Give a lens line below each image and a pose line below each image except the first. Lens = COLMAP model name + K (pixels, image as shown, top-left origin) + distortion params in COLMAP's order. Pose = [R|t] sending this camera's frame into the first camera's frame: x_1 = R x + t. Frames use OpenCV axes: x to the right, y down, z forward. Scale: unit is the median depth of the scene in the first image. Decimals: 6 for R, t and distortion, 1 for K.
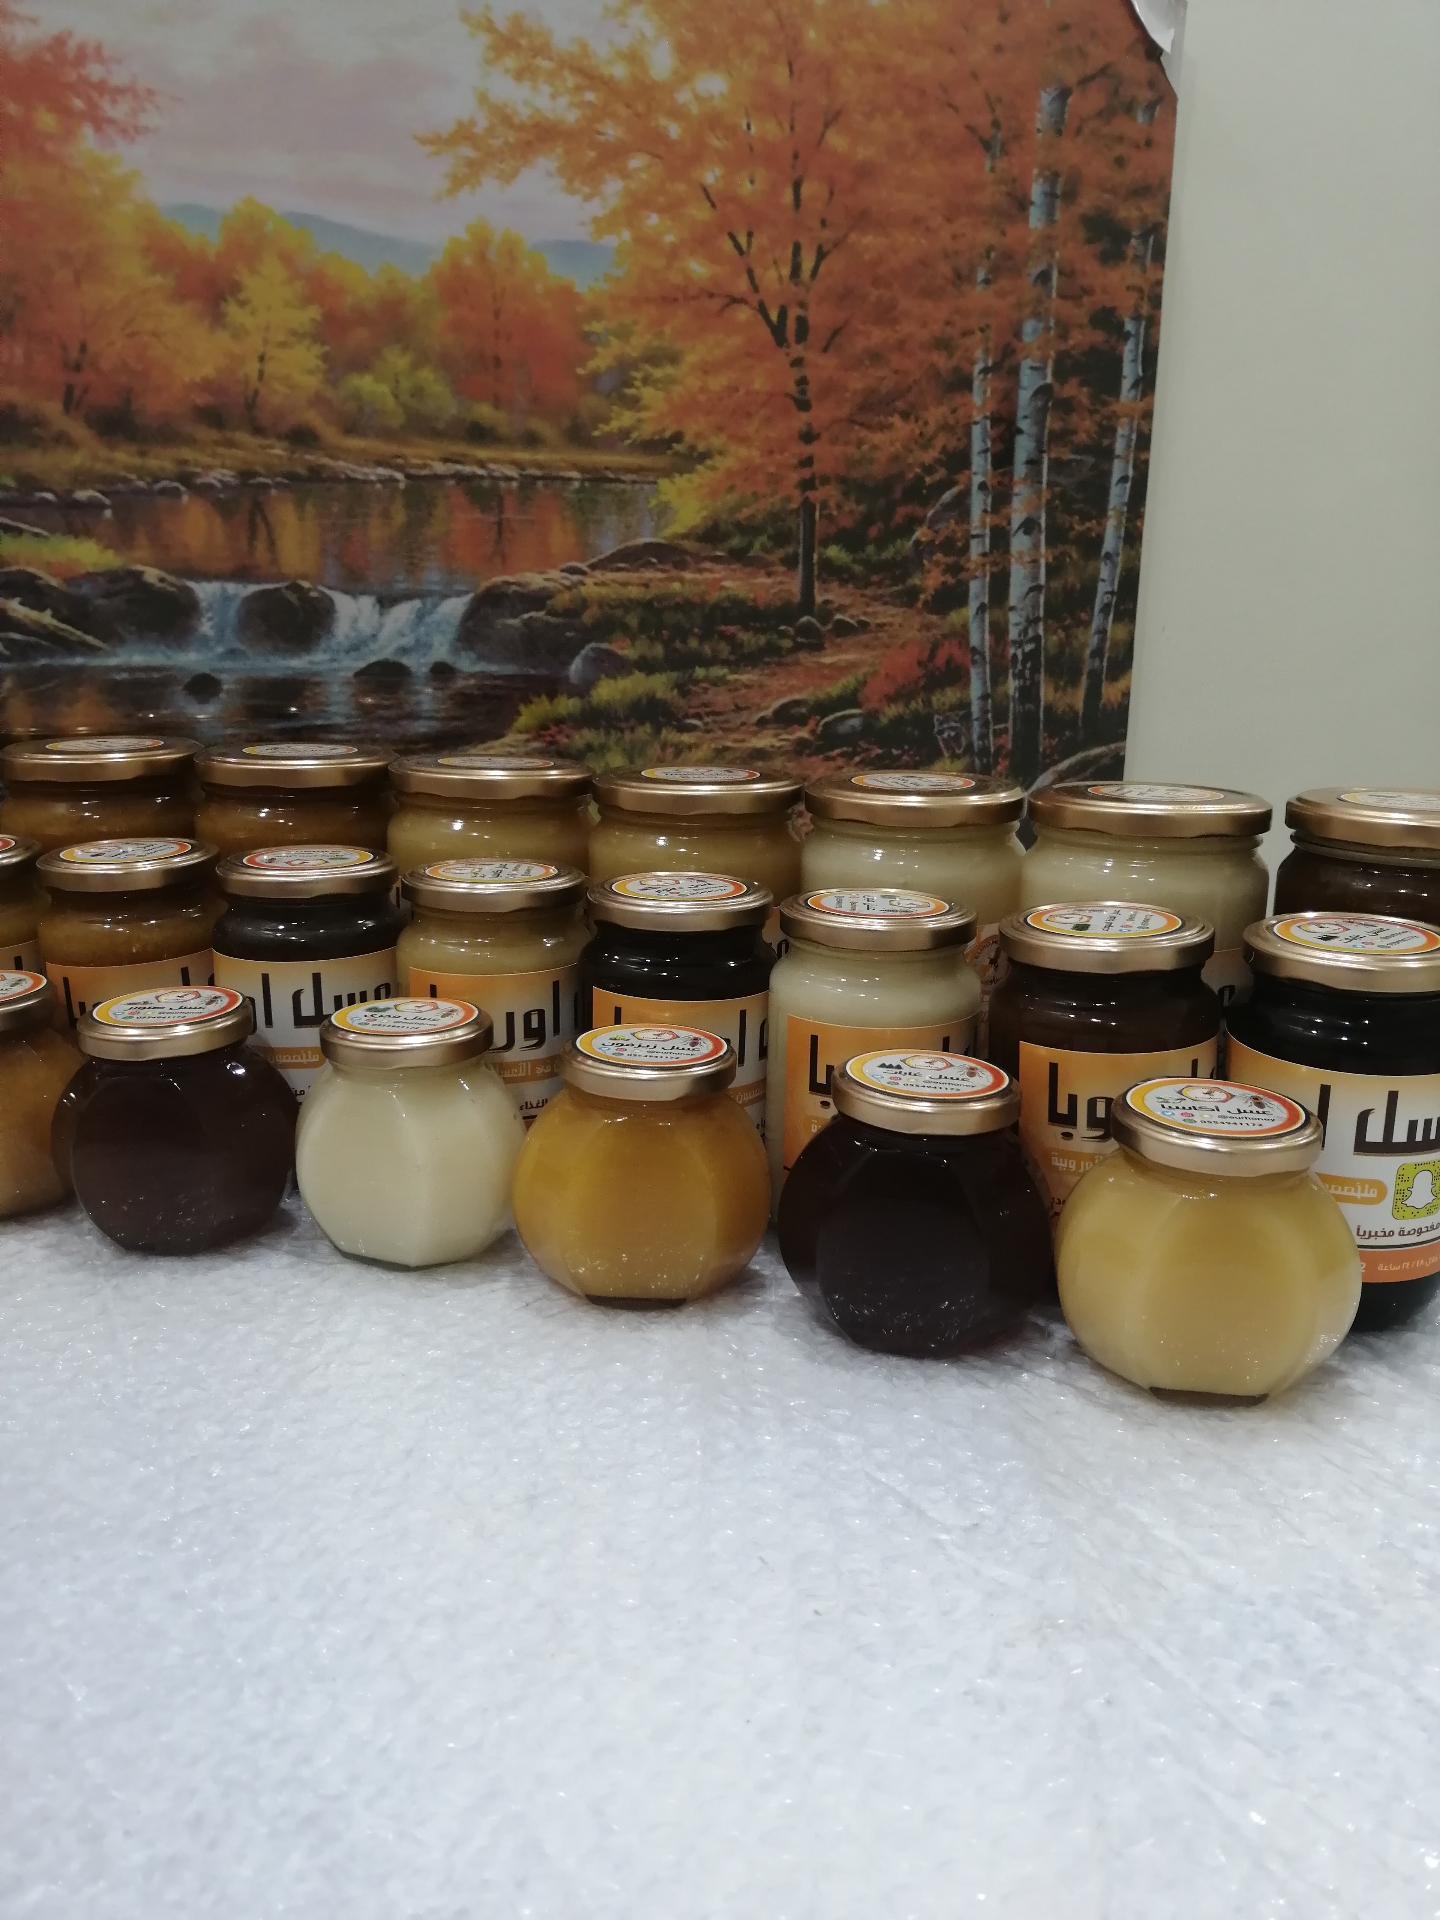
lens RADIAL K [[1508.4, 0, 726.4], [0, 1508.4, 959.6], [0, 0, 1]] dist [0.007604, -0.047681]
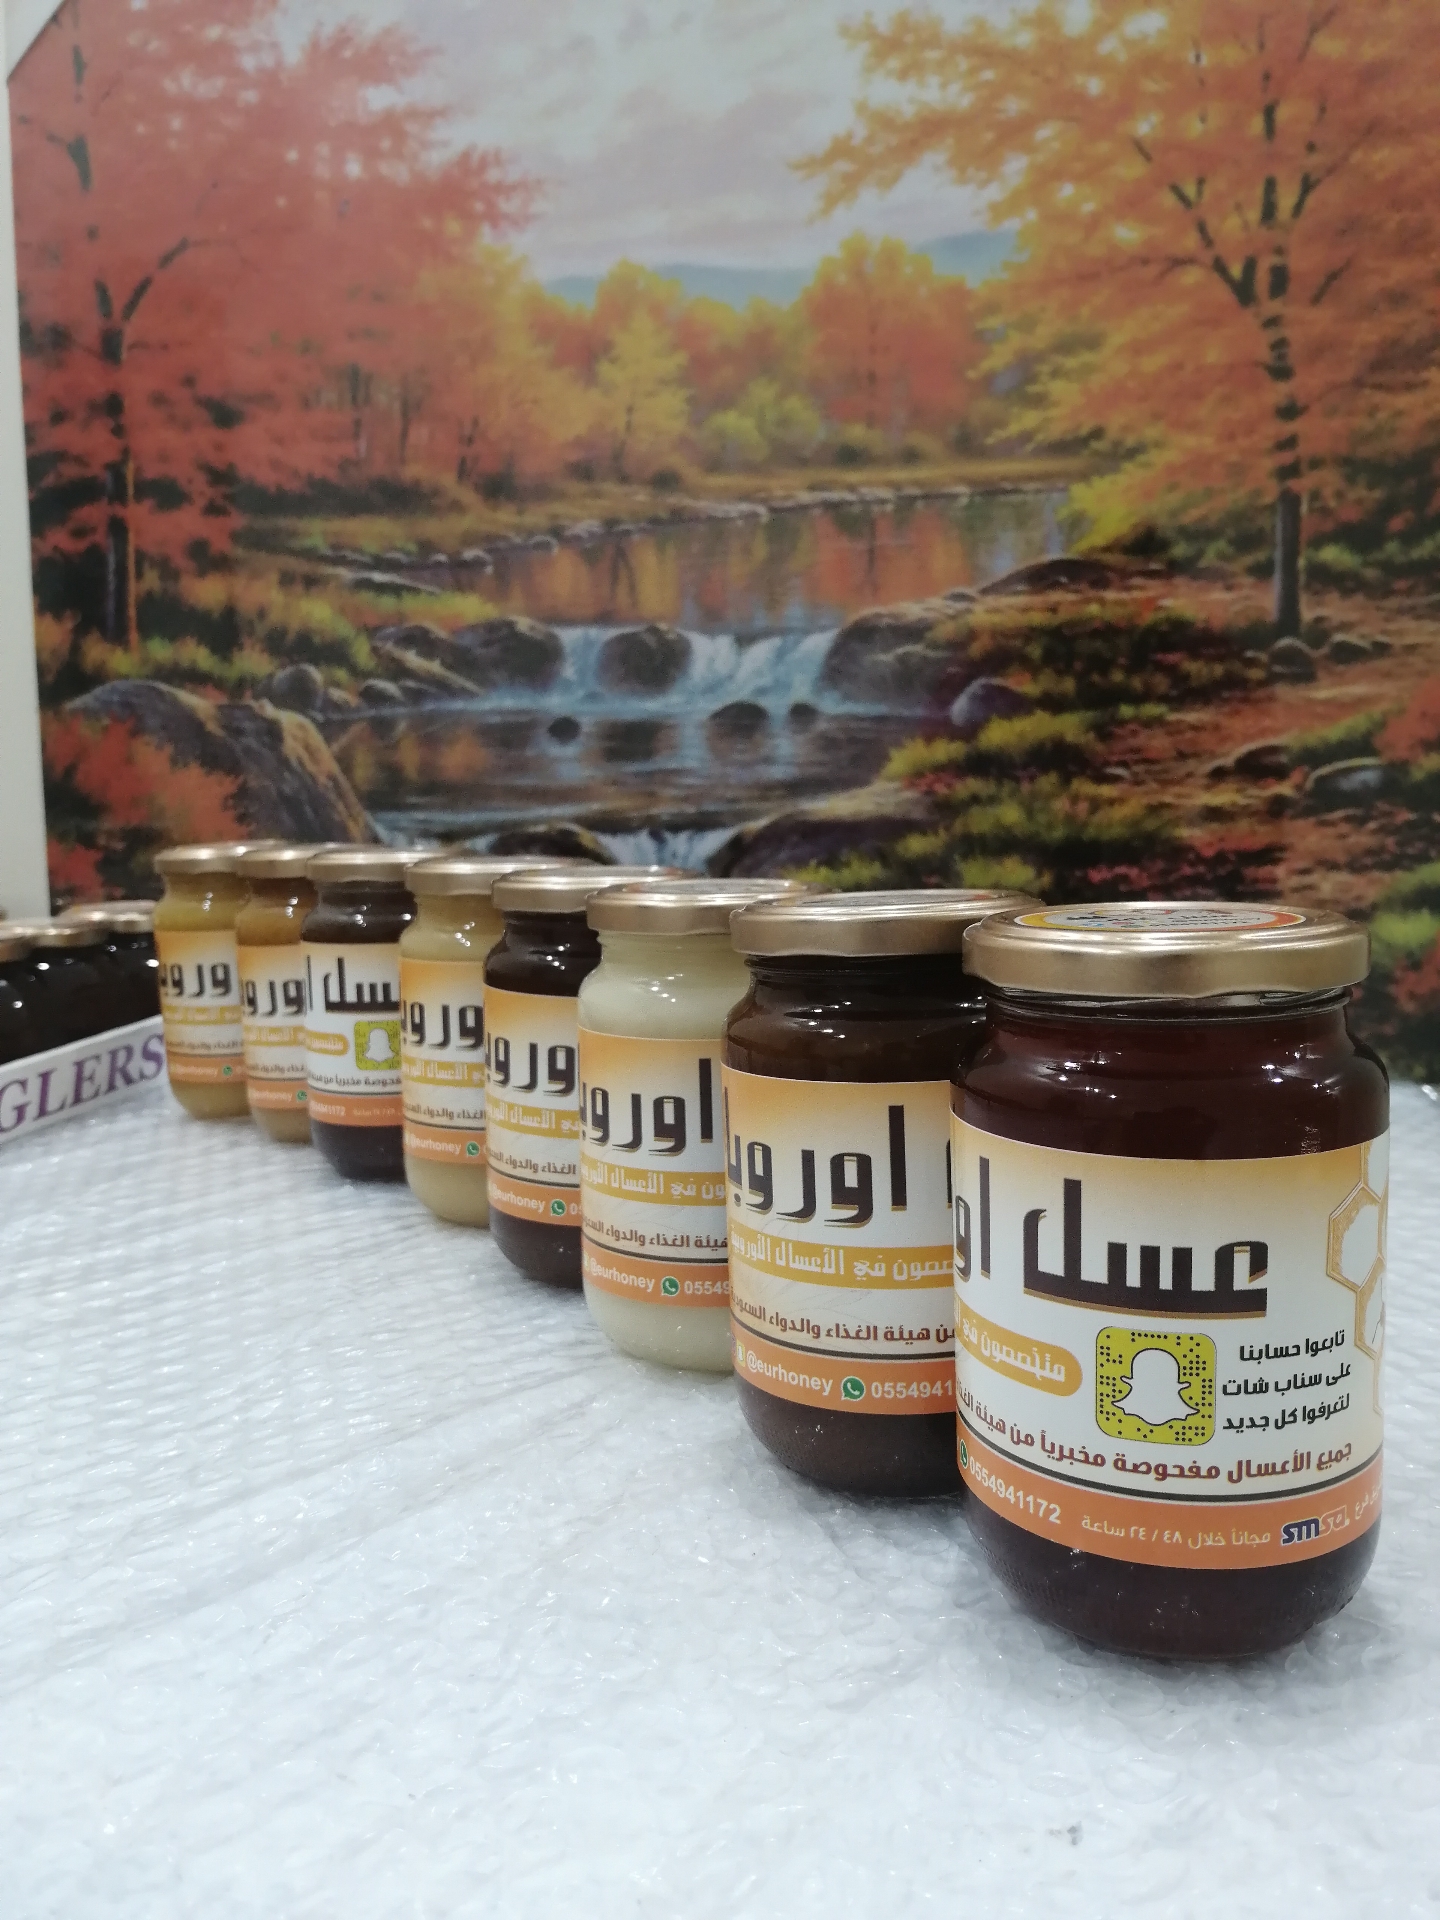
lens RADIAL K [[1508.4, 0, 718.9], [0, 1508.4, 962.8], [0, 0, 1]] dist [0.007604, -0.047681]
pose [[0.764553, 0.052598, -0.642411, 0.379567], [-0.131956, 0.988328, -0.076124, 0.039326], [0.630909, 0.142971, 0.762570, 0.280824]]
